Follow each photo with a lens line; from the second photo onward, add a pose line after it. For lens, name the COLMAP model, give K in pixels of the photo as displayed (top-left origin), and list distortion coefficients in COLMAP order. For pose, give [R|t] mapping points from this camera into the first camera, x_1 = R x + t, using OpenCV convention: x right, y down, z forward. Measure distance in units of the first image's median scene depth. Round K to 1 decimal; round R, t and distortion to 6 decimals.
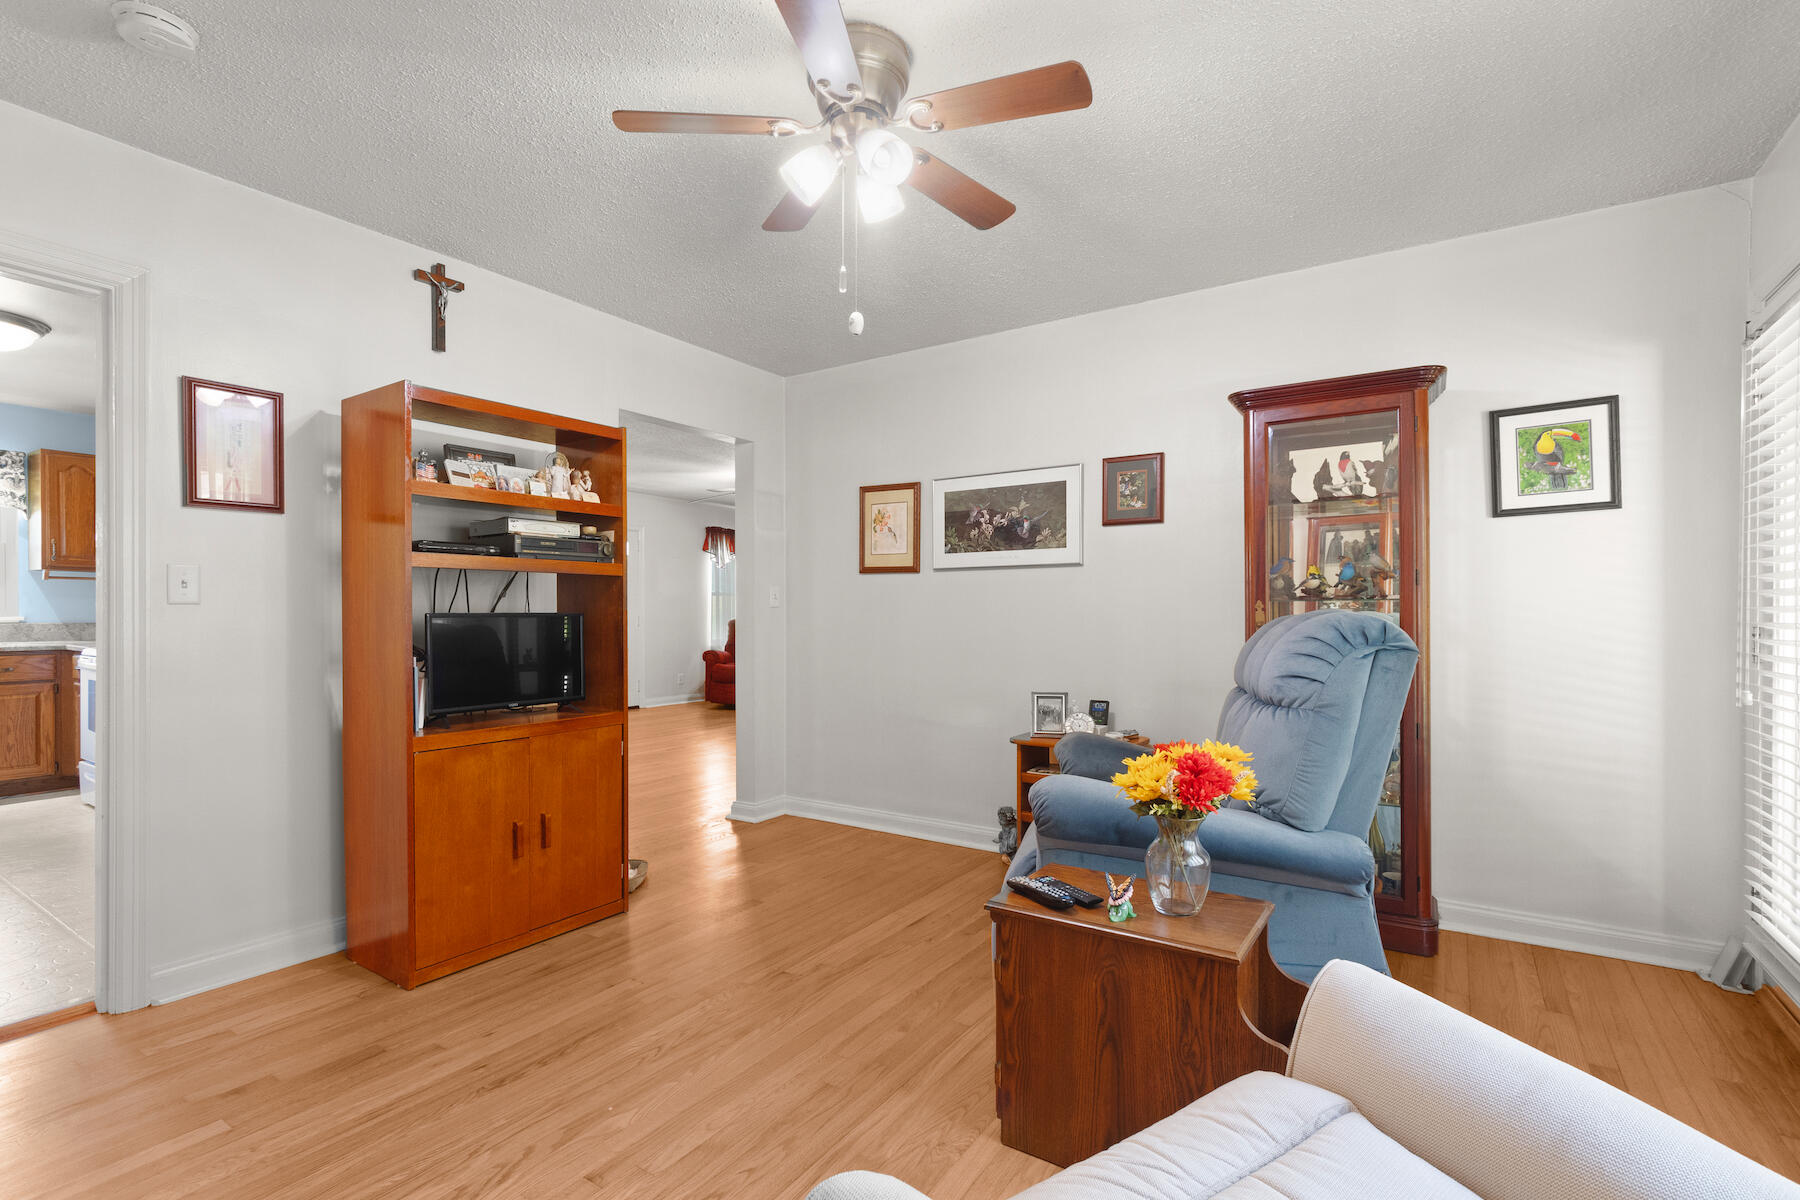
lens RADIAL K [[789.4, 0, 885.7], [0, 789.4, 607.8], [0, 0, 1]] dist [-0.000654, -0.001569]
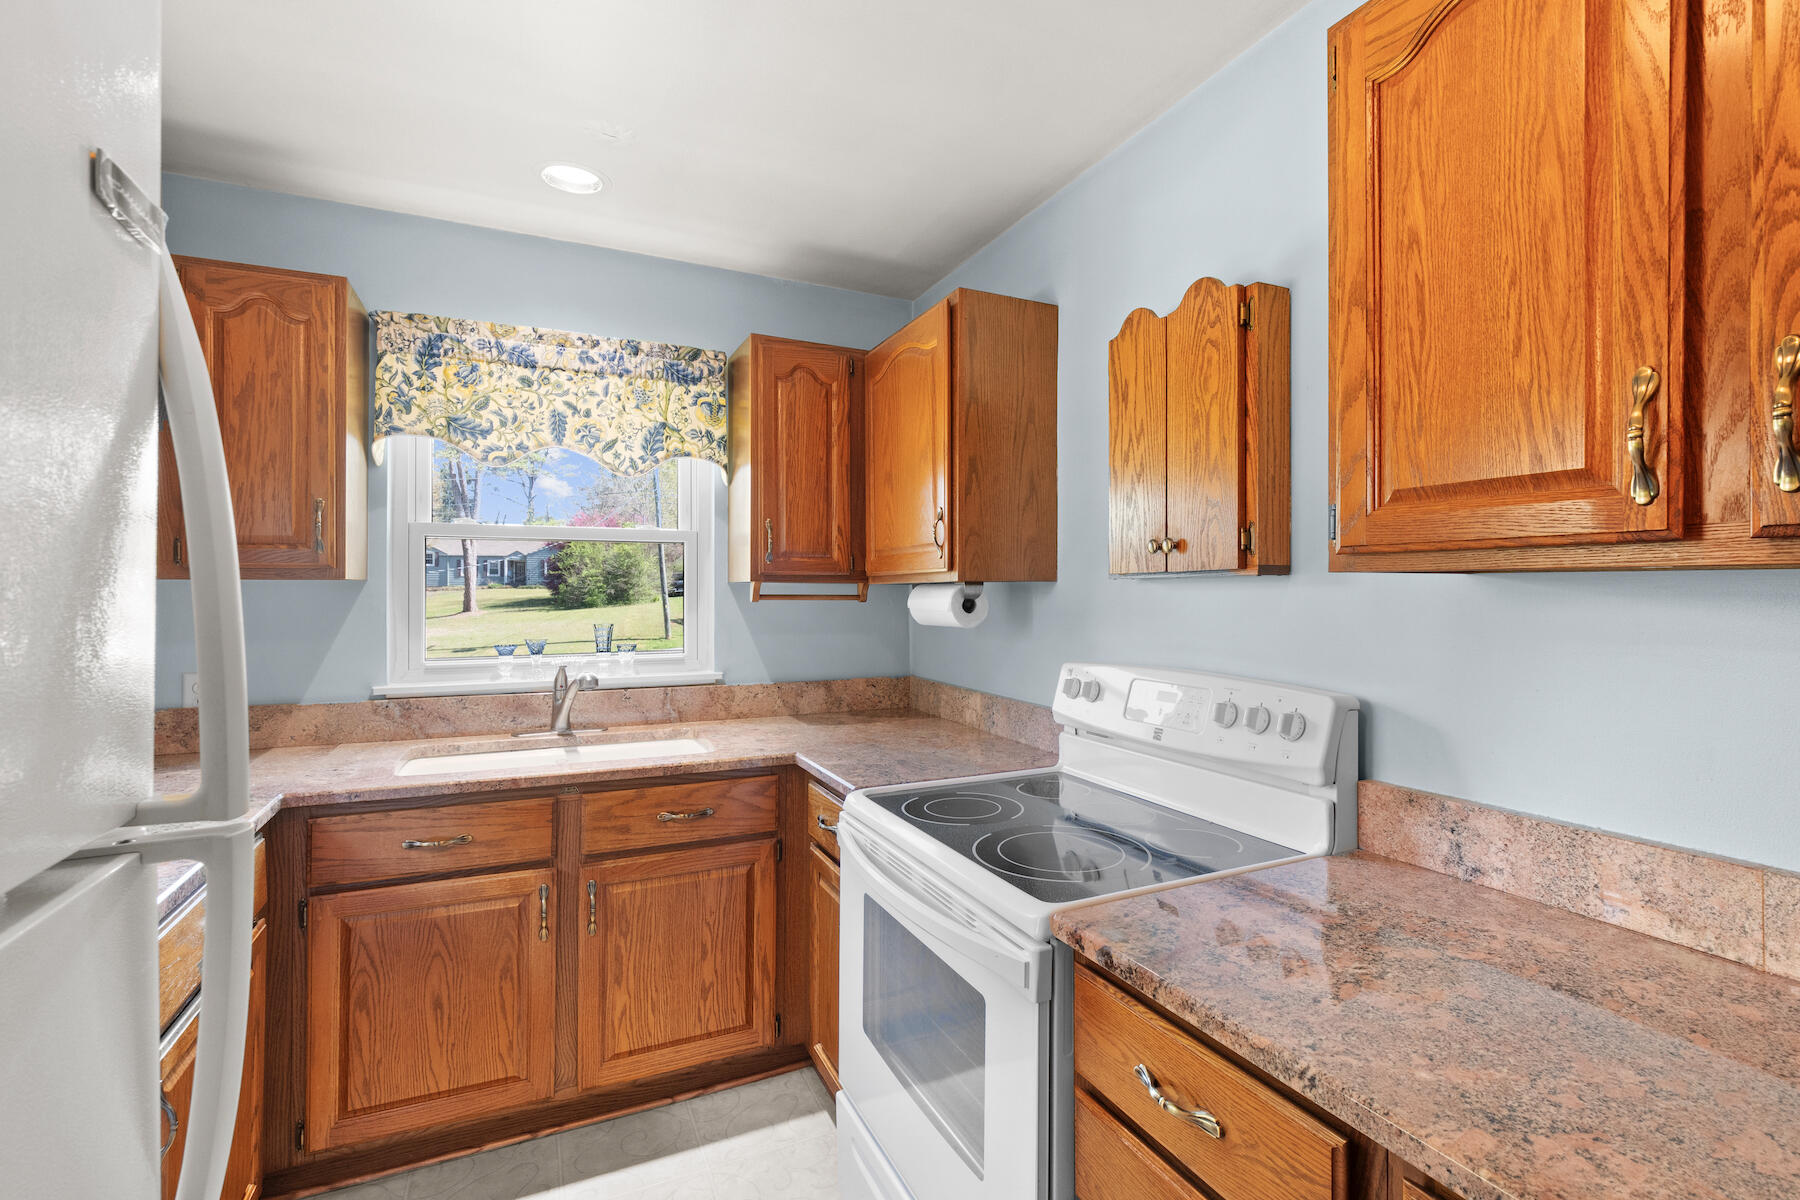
lens RADIAL K [[789.4, 0, 905.3], [0, 789.4, 595.5], [0, 0, 1]] dist [-0.000654, -0.001569]
pose [[0.843127, 0.004900, -0.537692, -0.722980], [-0.007486, 0.999969, -0.002626, -0.039064], [0.537662, 0.006240, 0.843137, 0.634187]]
